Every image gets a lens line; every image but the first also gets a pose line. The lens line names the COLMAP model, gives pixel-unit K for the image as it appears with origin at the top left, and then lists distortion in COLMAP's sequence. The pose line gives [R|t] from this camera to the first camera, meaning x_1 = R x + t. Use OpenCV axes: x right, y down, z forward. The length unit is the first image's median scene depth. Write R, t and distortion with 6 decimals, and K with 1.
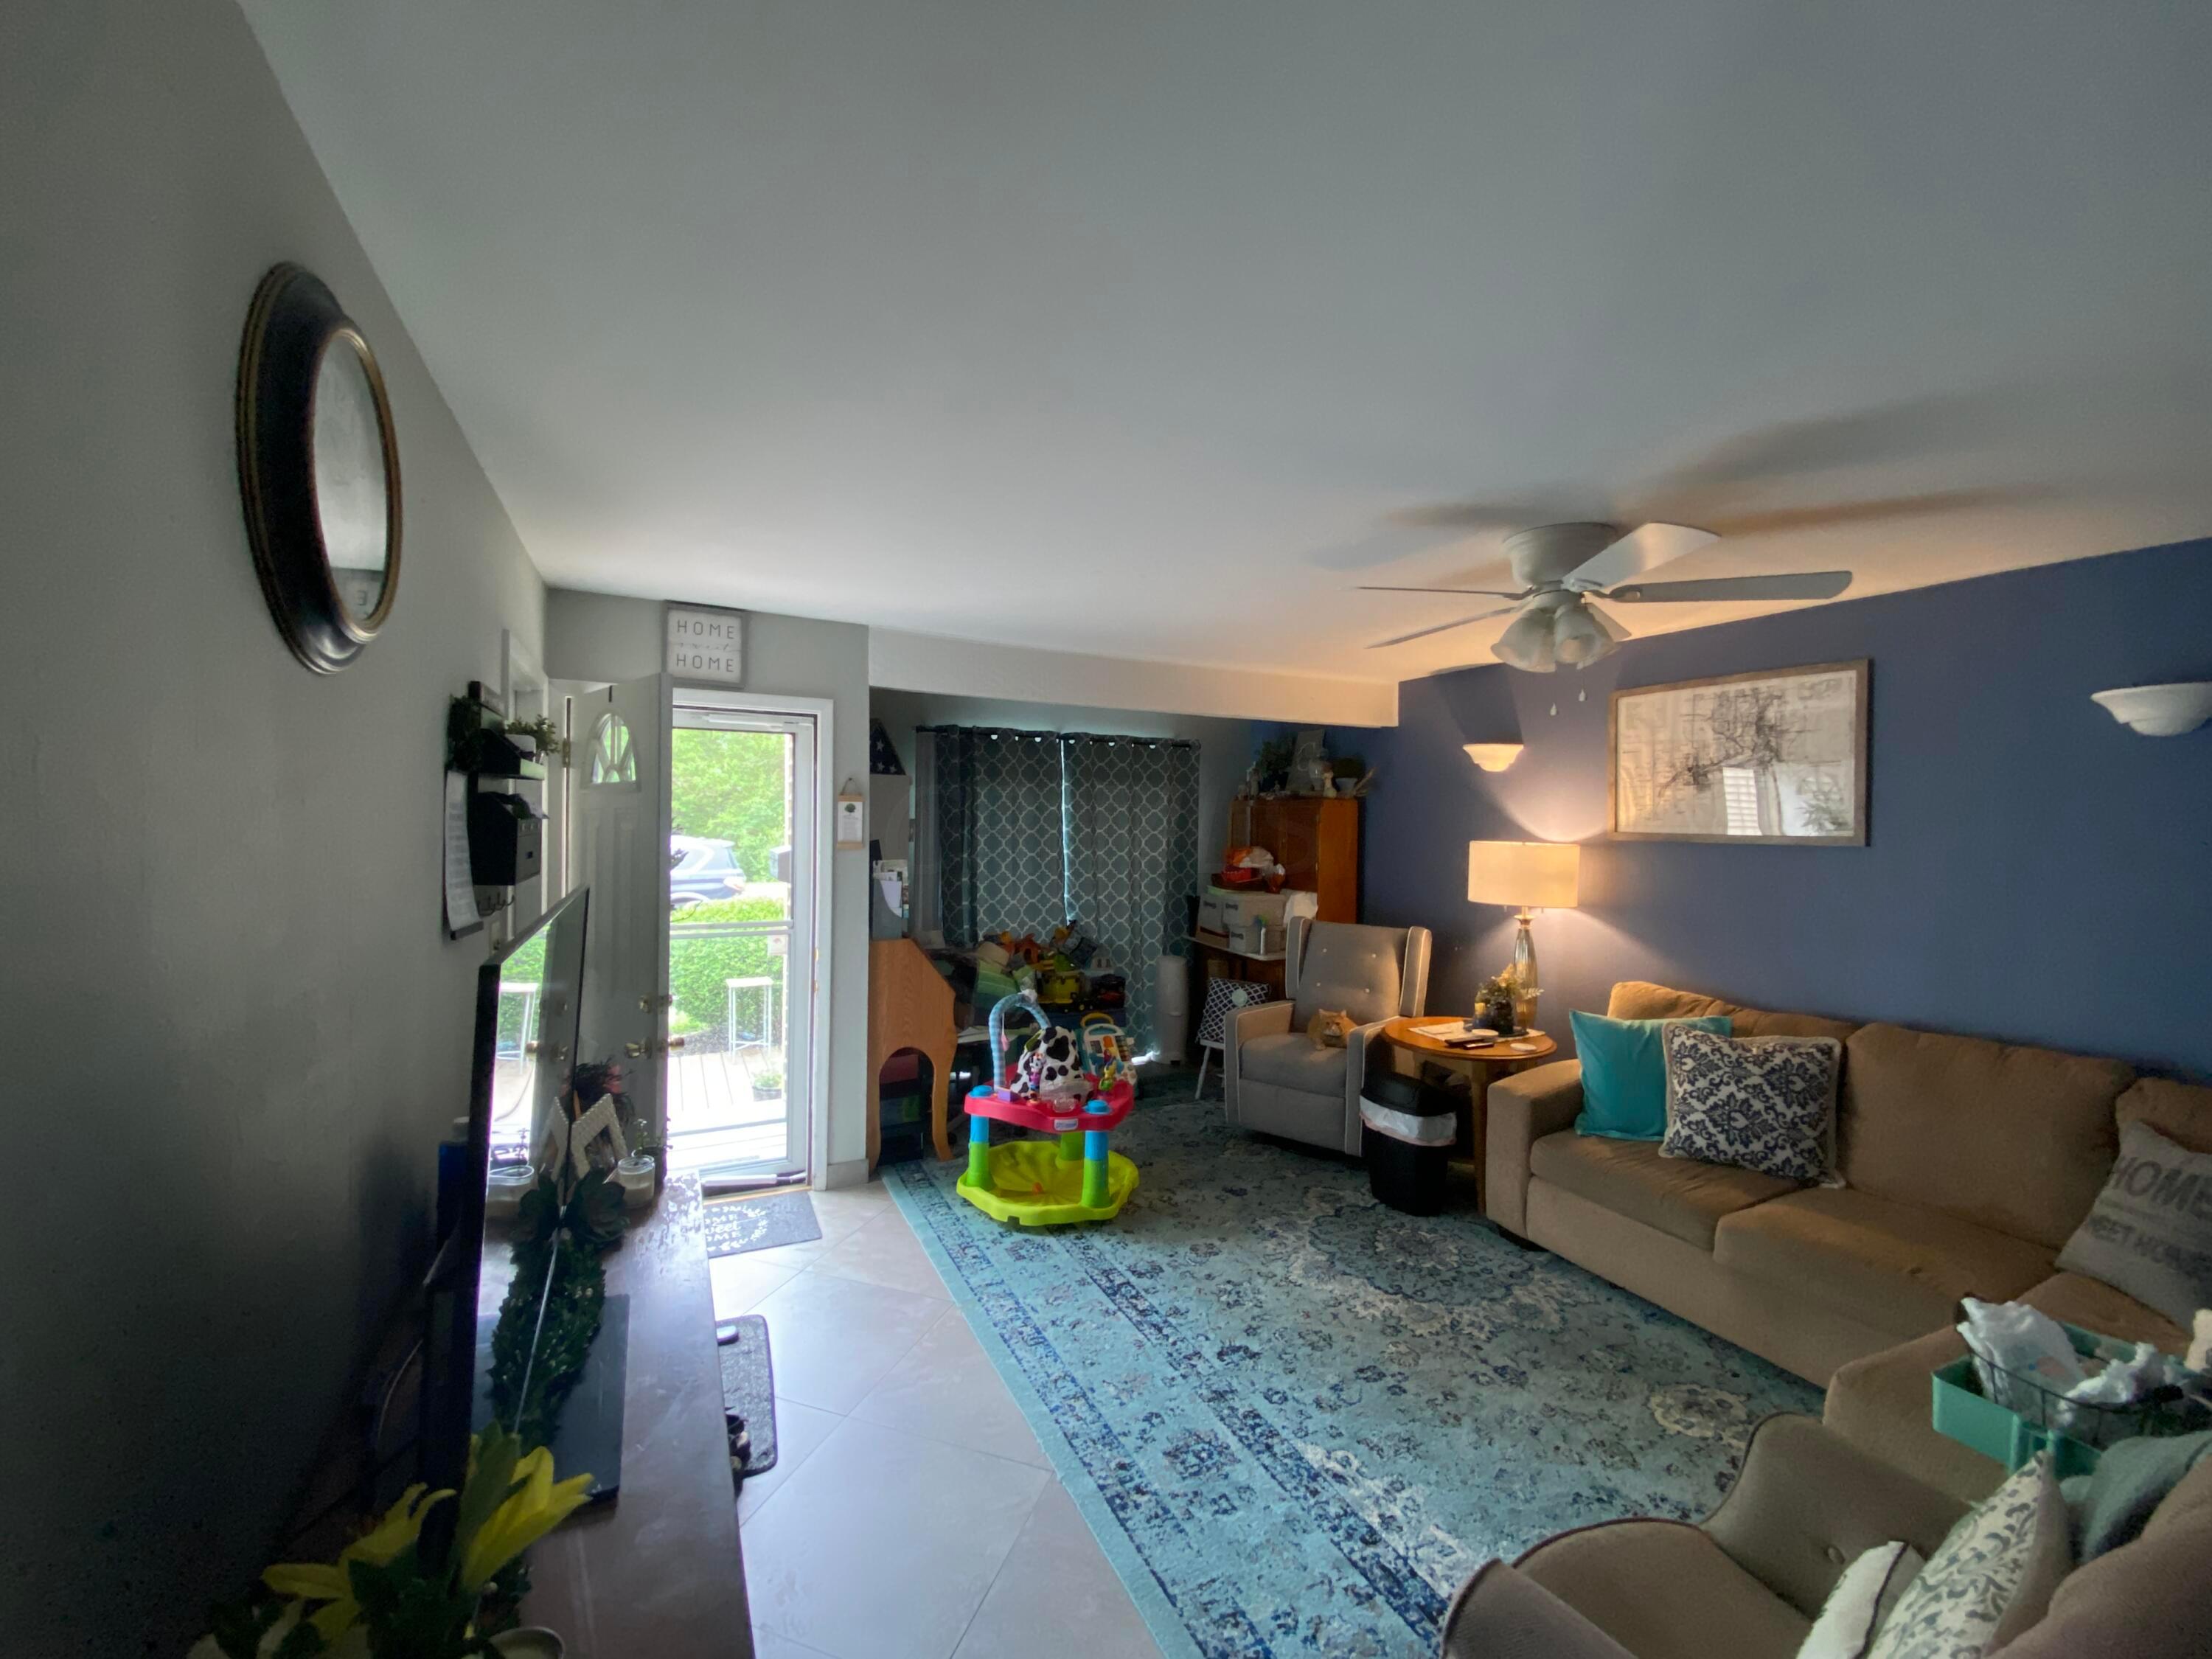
lens RADIAL K [[899.6, 0, 1106.0], [0, 899.6, 829.5], [0, 0, 1]] dist [0.018359, -0.000333]
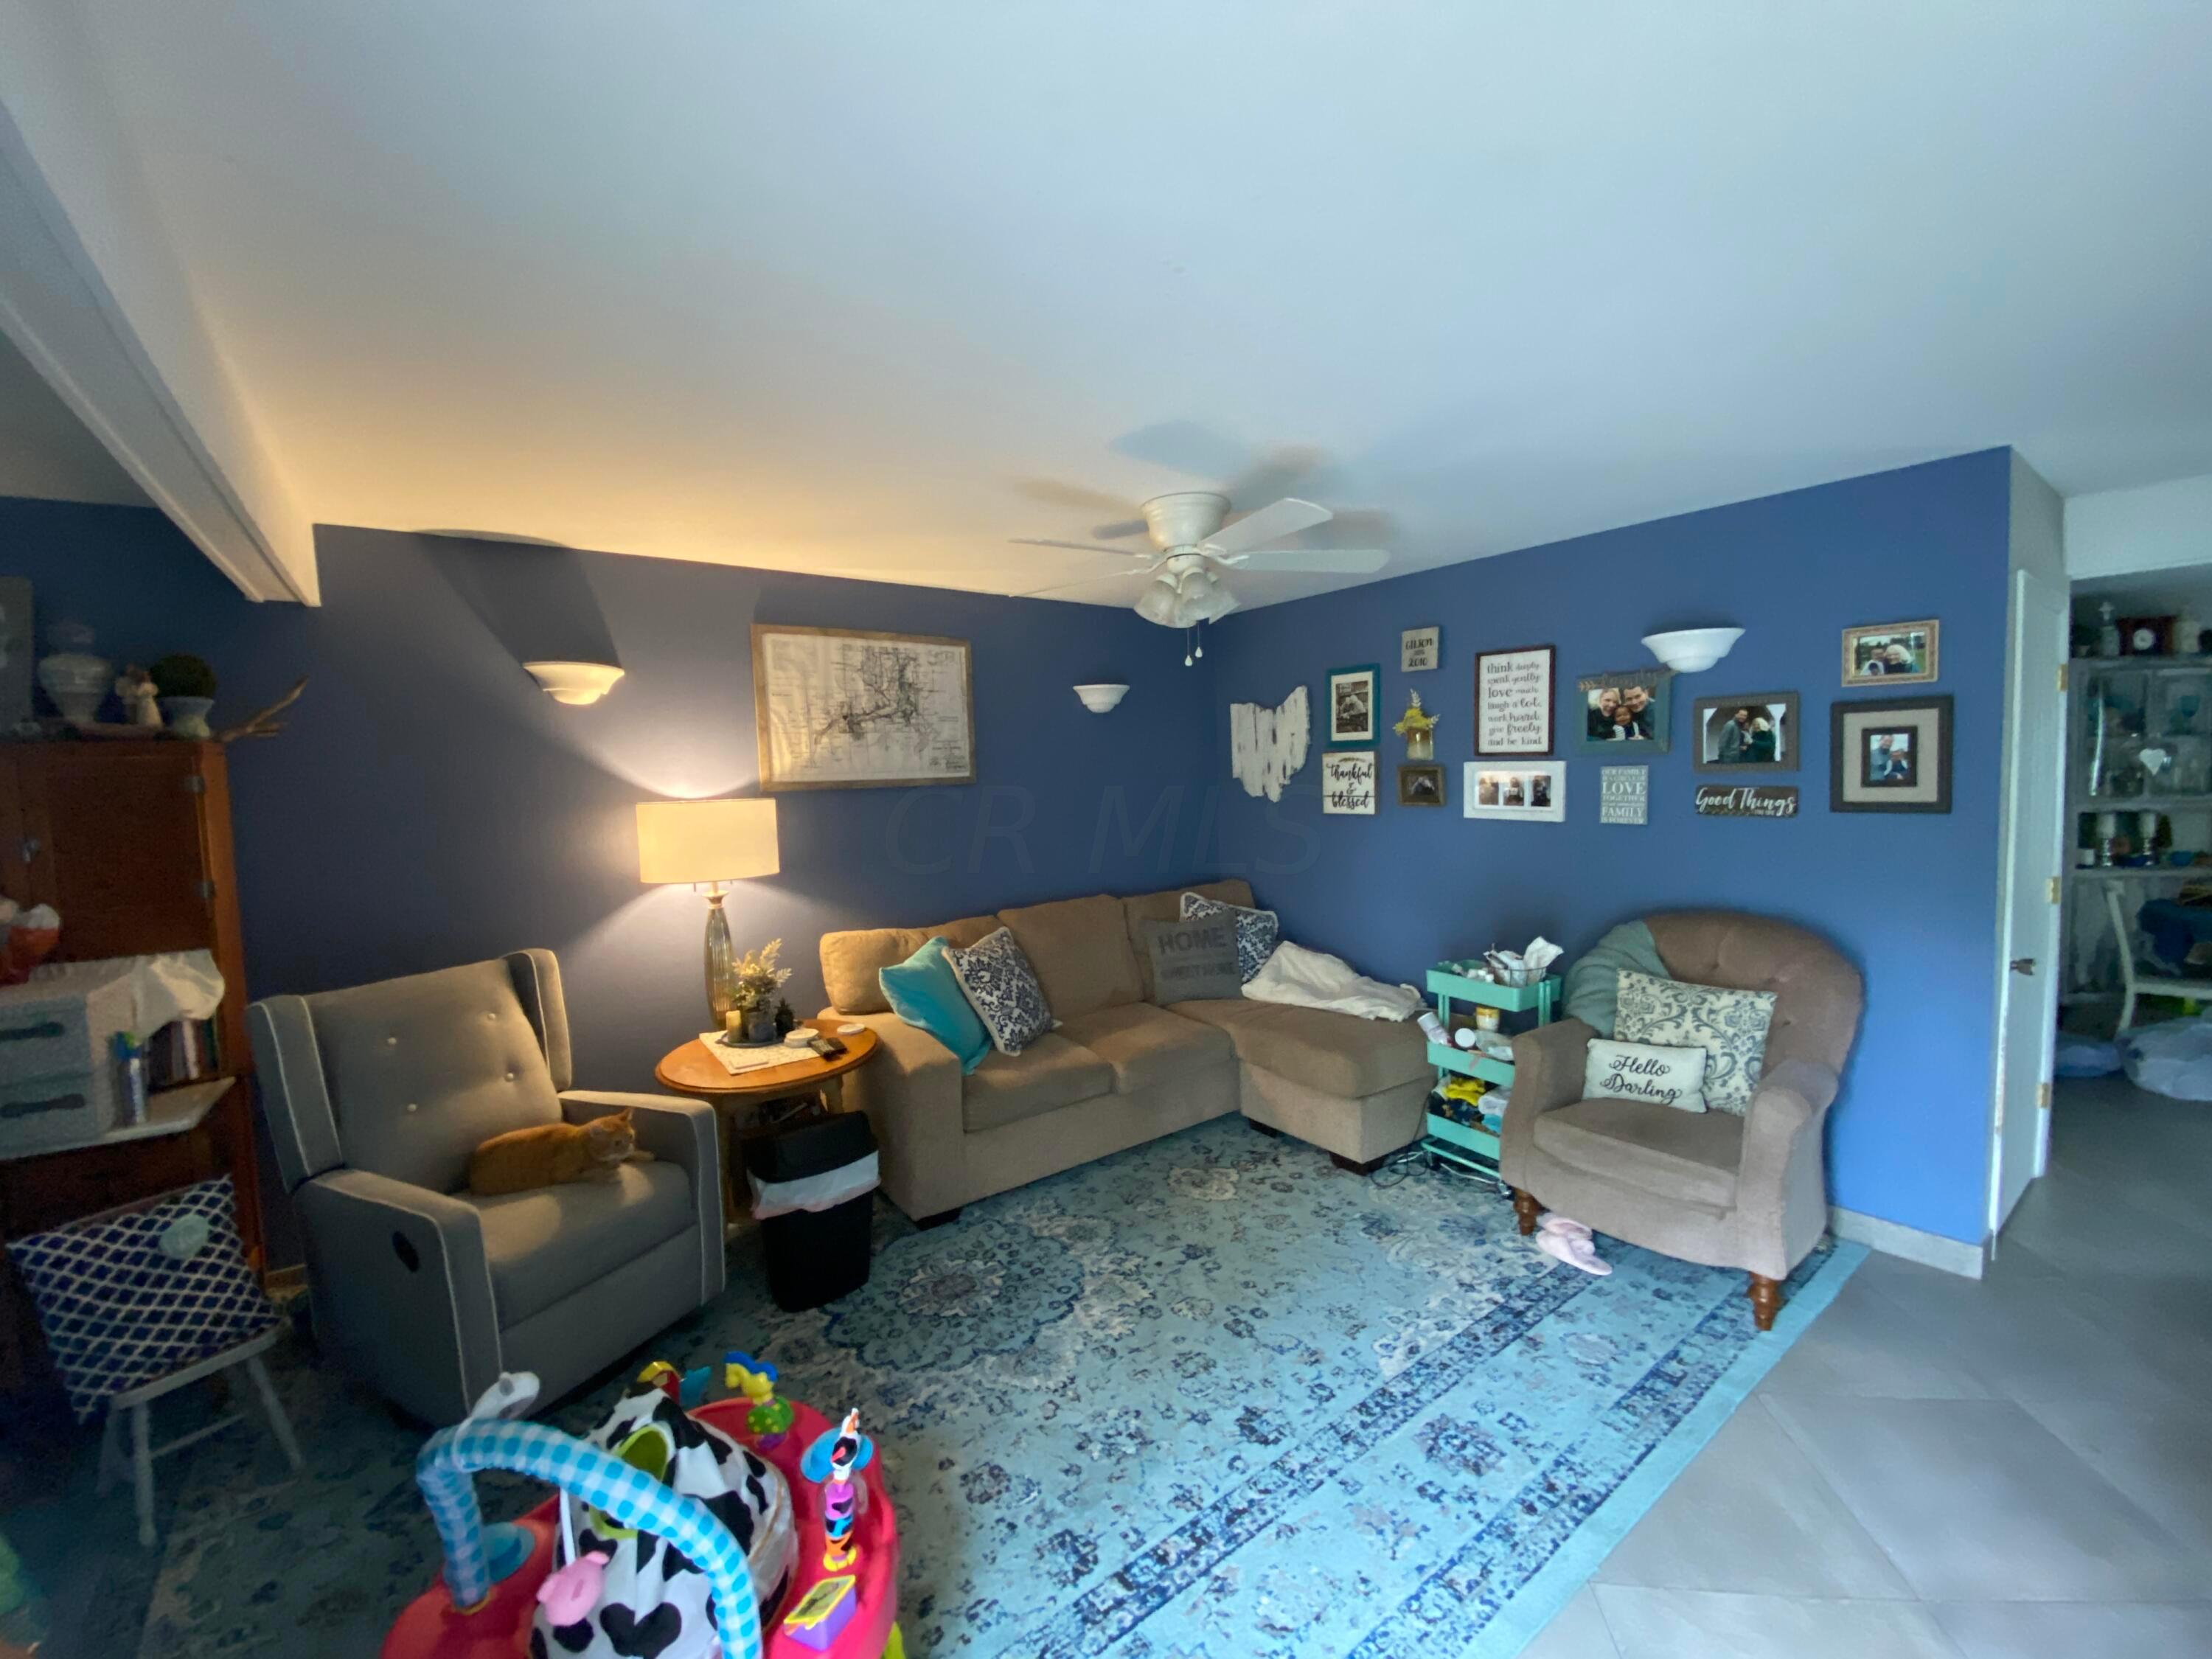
lens RADIAL K [[899.6, 0, 1106.0], [0, 899.6, 829.5], [0, 0, 1]] dist [0.018359, -0.000333]
pose [[-0.184281, -0.086671, 0.979045, -0.428852], [0.028704, 0.995205, 0.093504, -0.027723], [-0.982454, 0.045333, -0.180909, 0.922832]]
